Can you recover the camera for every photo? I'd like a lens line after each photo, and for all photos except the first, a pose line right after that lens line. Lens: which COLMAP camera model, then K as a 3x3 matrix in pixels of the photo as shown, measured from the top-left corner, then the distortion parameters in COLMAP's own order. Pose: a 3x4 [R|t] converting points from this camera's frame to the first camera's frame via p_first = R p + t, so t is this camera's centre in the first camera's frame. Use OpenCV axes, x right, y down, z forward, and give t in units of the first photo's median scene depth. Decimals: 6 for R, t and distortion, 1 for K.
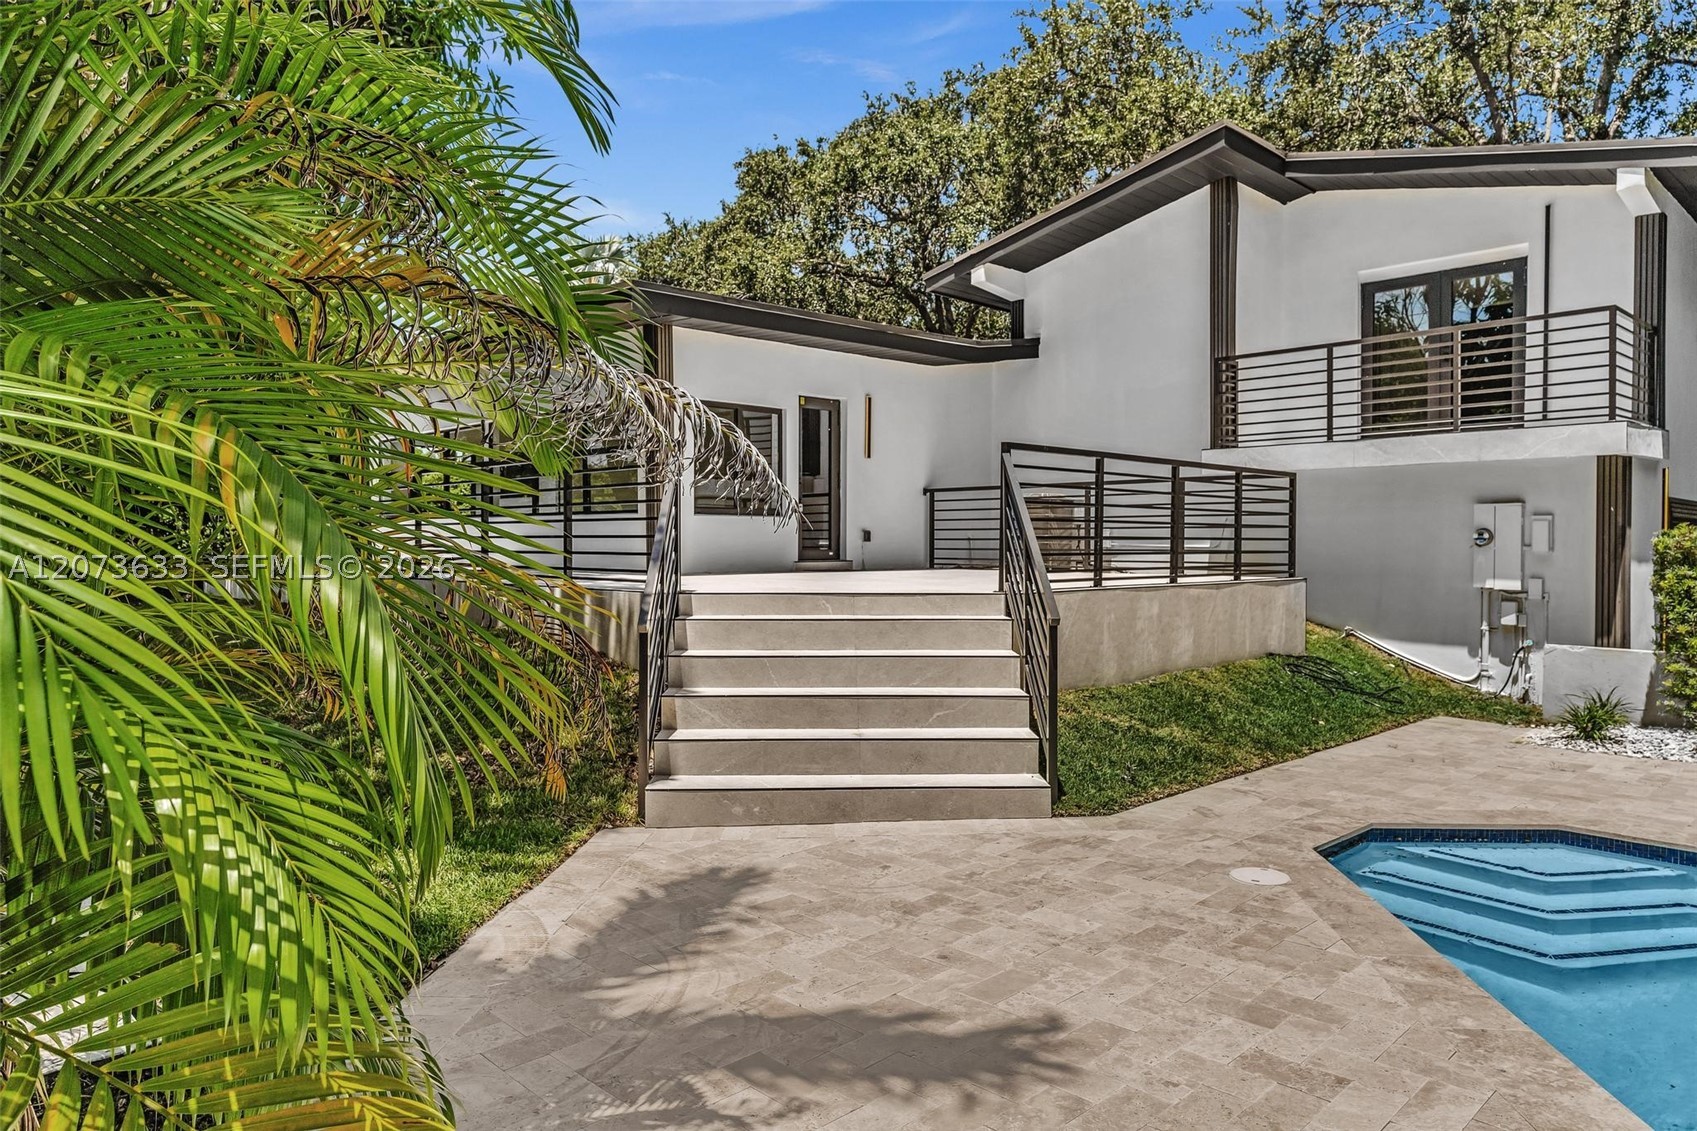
lens RADIAL K [[1100.3, 0, 853.6], [0, 1100.3, 563.1], [0, 0, 1]] dist [-0.000643, -0.000535]
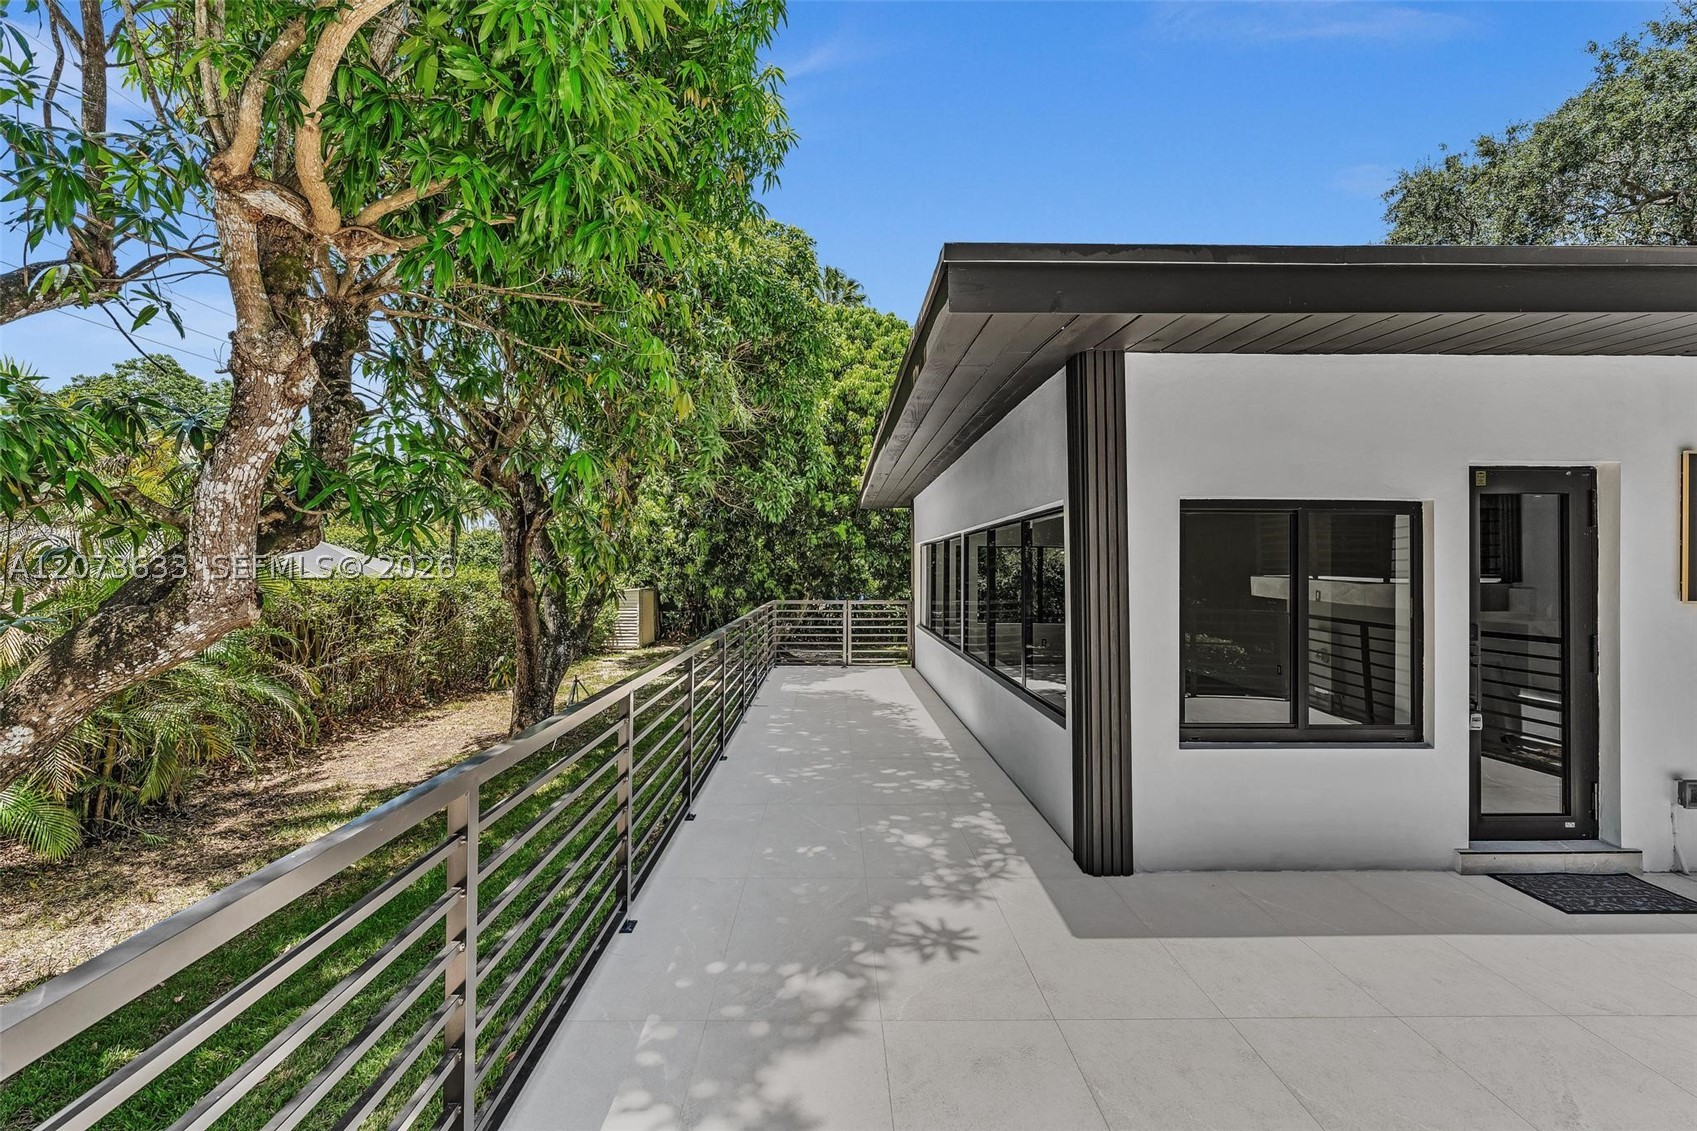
lens RADIAL K [[756.9, 0, 844.6], [0, 756.9, 556.5], [0, 0, 1]] dist [-0.004004, 0.000083]
pose [[0.729567, -0.003921, -0.683898, -0.026248], [-0.021294, 0.999368, -0.028446, -0.102943], [0.683578, 0.035316, 0.729023, 0.611610]]
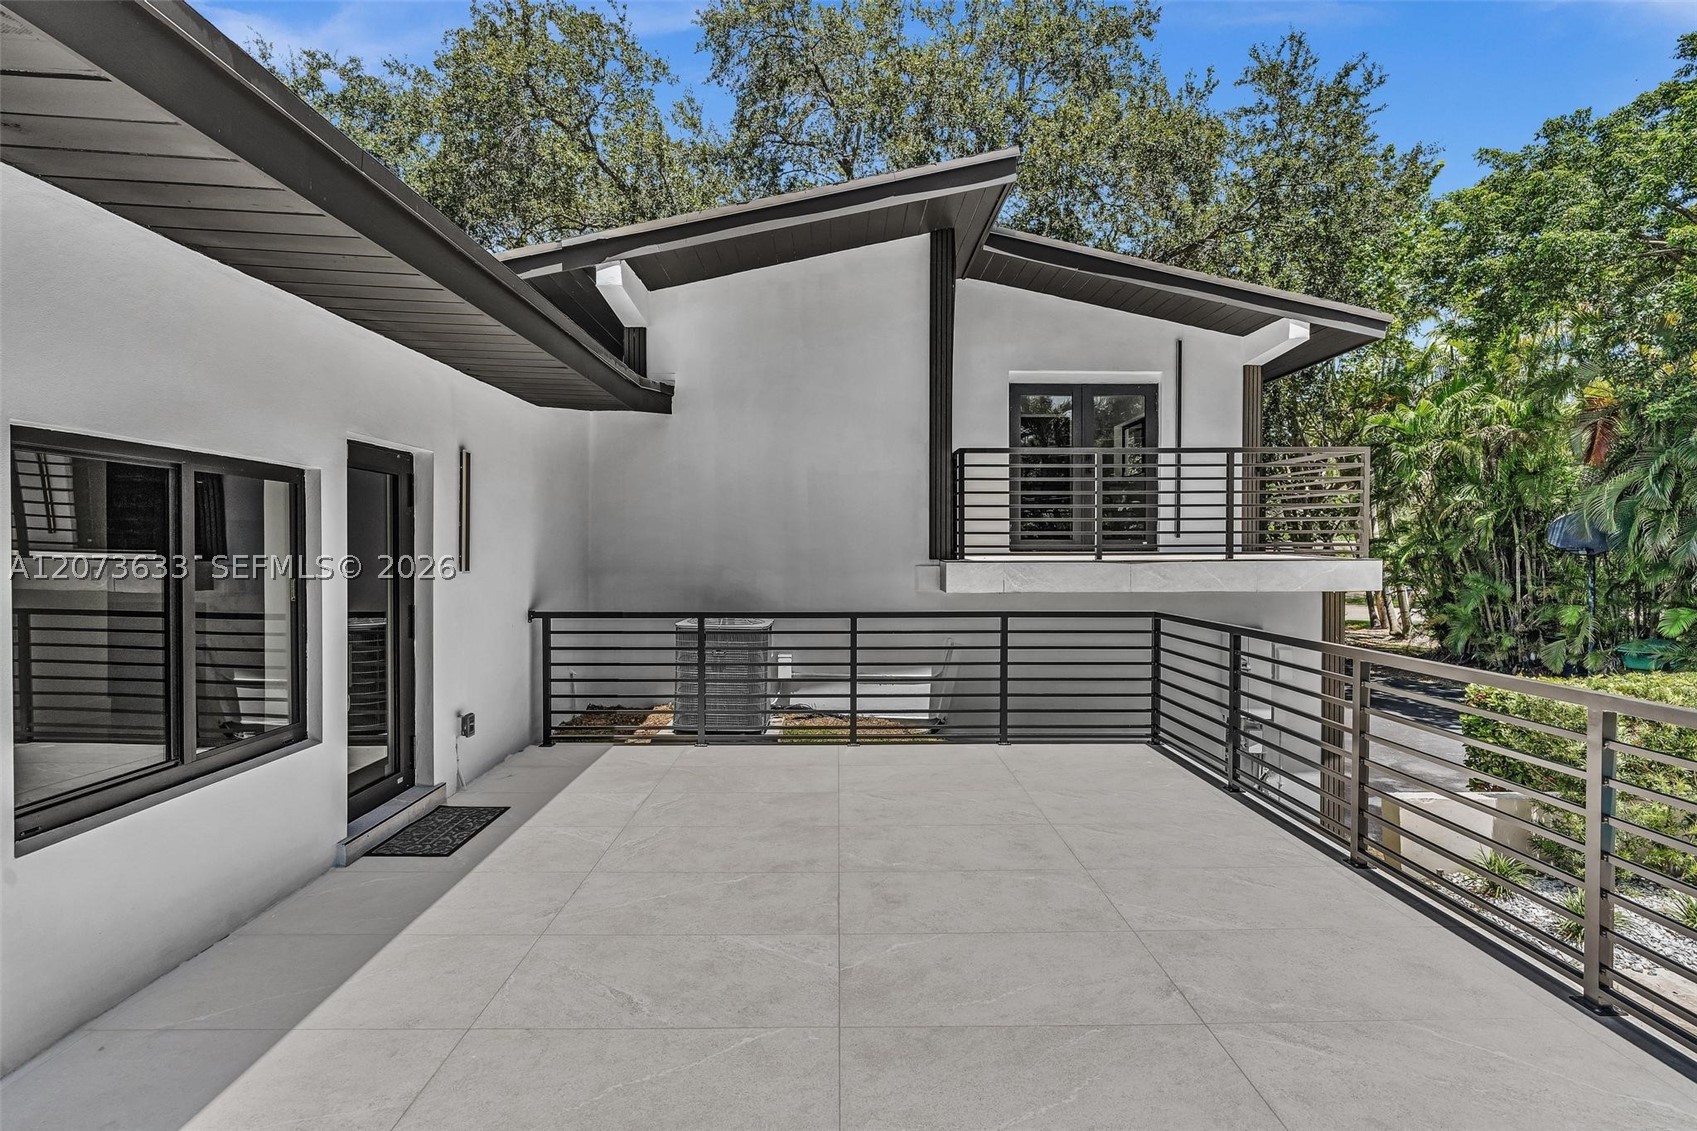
lens RADIAL K [[756.9, 0, 844.6], [0, 756.9, 556.5], [0, 0, 1]] dist [-0.004004, 0.000083]
pose [[0.686518, -0.006920, 0.727080, -0.127681], [0.013987, 0.999895, -0.003690, -0.103873], [-0.726978, 0.012703, 0.686543, 0.666237]]
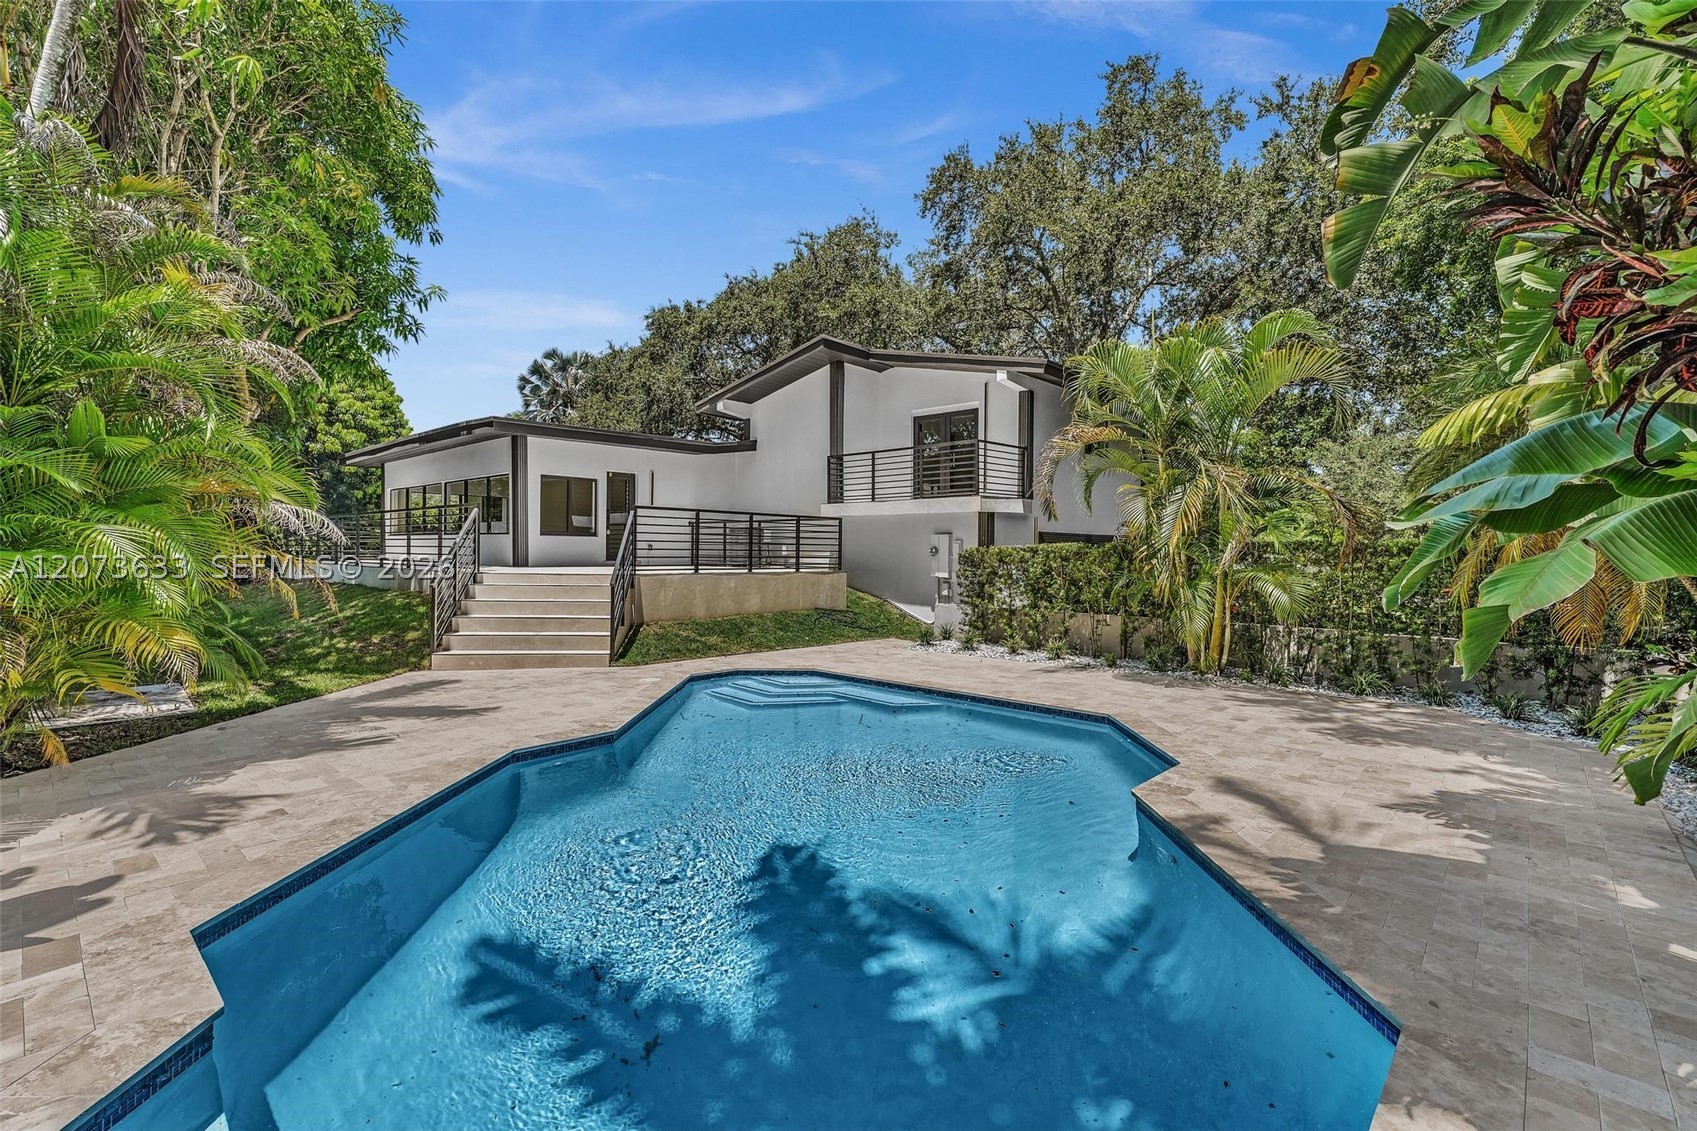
lens RADIAL K [[778.9, 0, 852.1], [0, 778.9, 554.5], [0, 0, 1]] dist [-0.000620, -0.000481]
pose [[0.998019, 0.009163, 0.062237, 0.282633], [-0.008203, 0.999844, -0.015660, 0.005089], [-0.062371, 0.015119, 0.997939, -0.339473]]
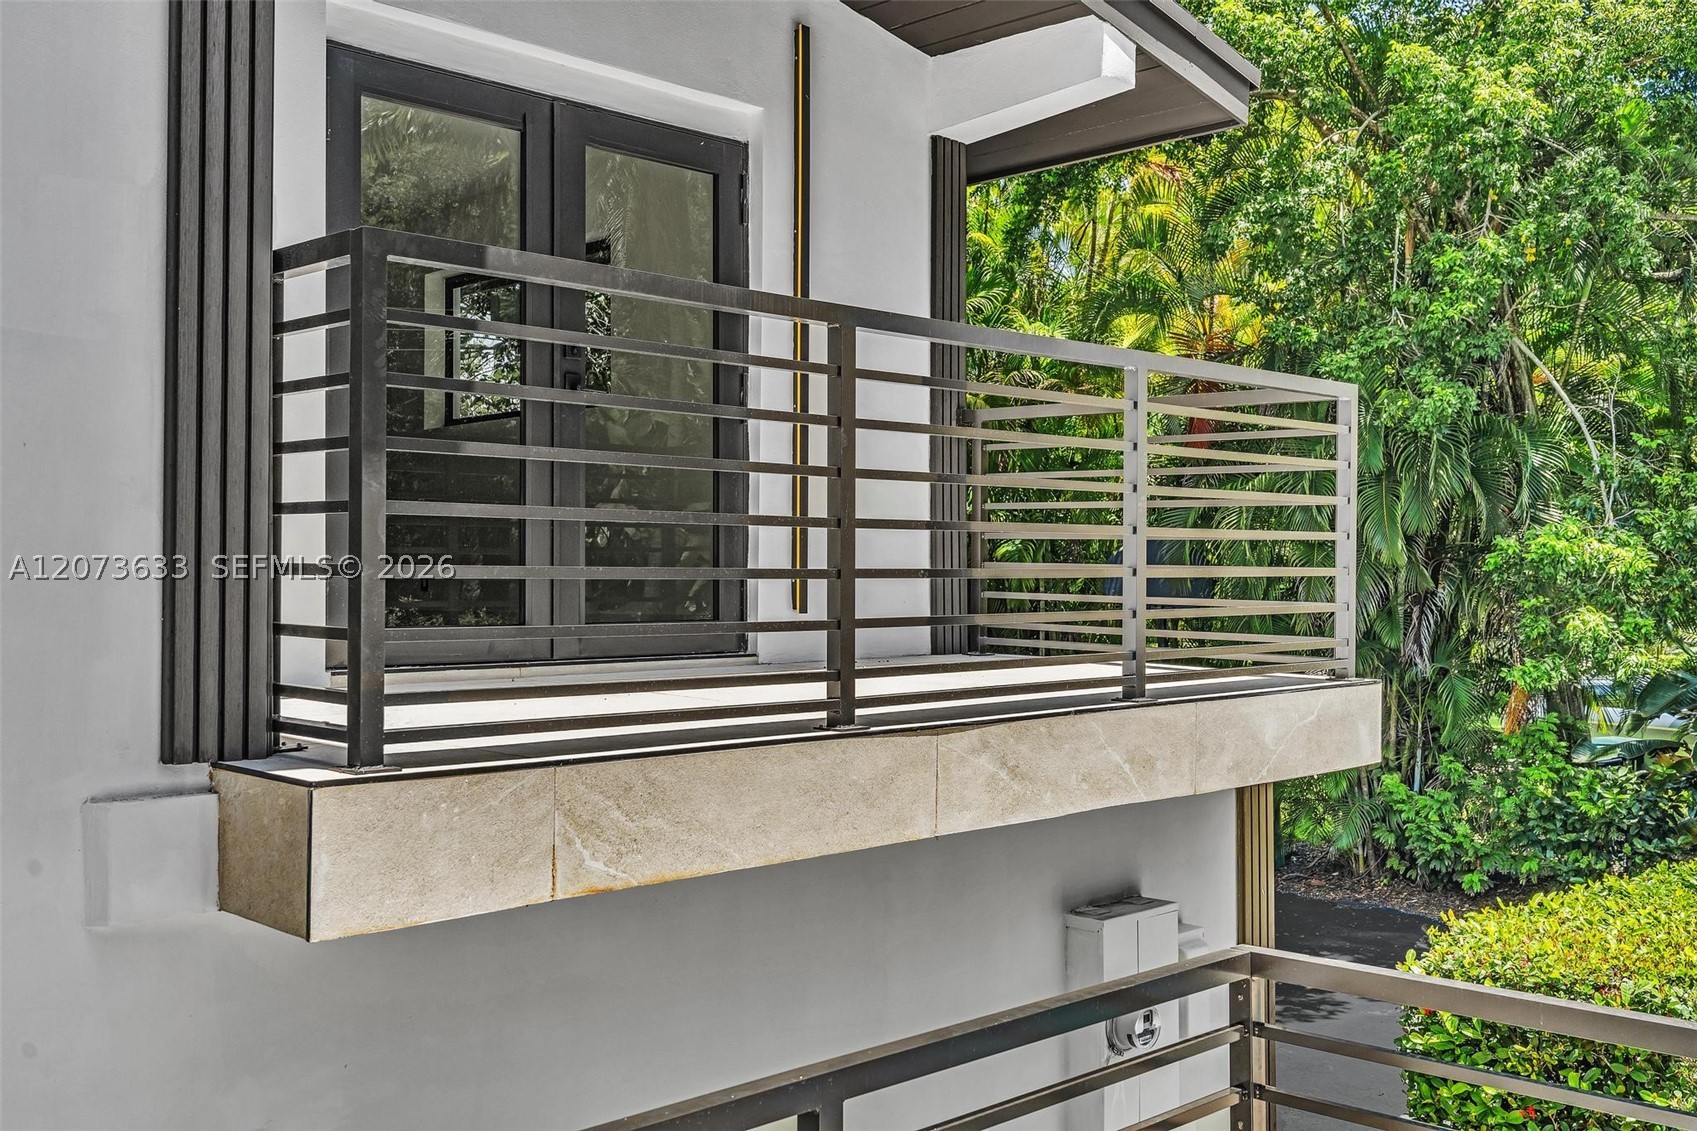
lens RADIAL K [[1665.6, 0, 848.5], [0, 1665.6, 565.5], [0, 0, 1]] dist [0.013702, 0.008014]
pose [[-0.011960, 0.011027, 0.999868, 0.074618], [0.020853, 0.999724, -0.010776, -0.128088], [-0.999711, 0.020721, -0.012187, 0.908888]]
